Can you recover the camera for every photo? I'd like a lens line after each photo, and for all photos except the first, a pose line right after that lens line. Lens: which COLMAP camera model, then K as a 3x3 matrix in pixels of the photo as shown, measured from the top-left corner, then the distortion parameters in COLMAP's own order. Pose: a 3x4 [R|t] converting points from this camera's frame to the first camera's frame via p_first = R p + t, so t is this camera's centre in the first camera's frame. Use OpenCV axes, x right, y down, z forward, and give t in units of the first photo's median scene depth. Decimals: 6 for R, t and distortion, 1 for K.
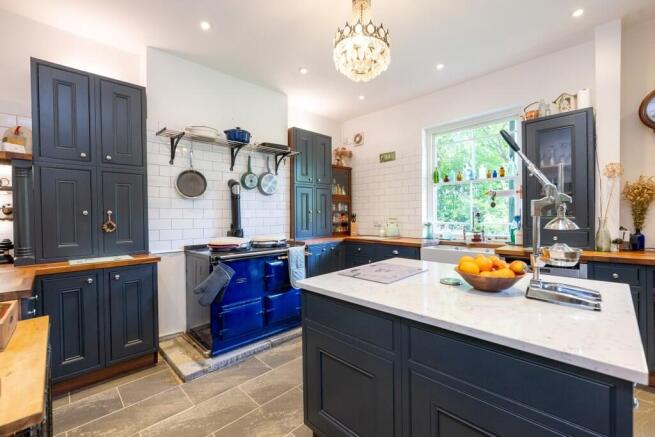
lens RADIAL K [[282.0, 0, 329.8], [0, 282.0, 217.1], [0, 0, 1]] dist [-0.003989, -0.000626]
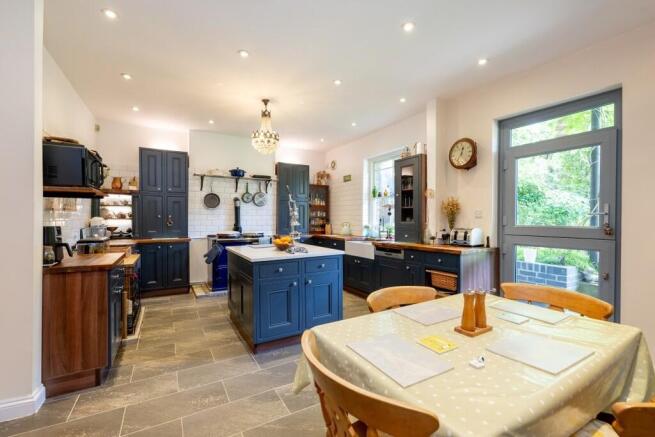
lens RADIAL K [[282.0, 0, 324.4], [0, 282.0, 220.1], [0, 0, 1]] dist [-0.003989, -0.000626]
pose [[0.968010, 0.014912, -0.250467, 0.626100], [-0.015816, 0.999874, -0.001599, -0.002846], [0.250412, 0.005510, 0.968124, -0.537278]]
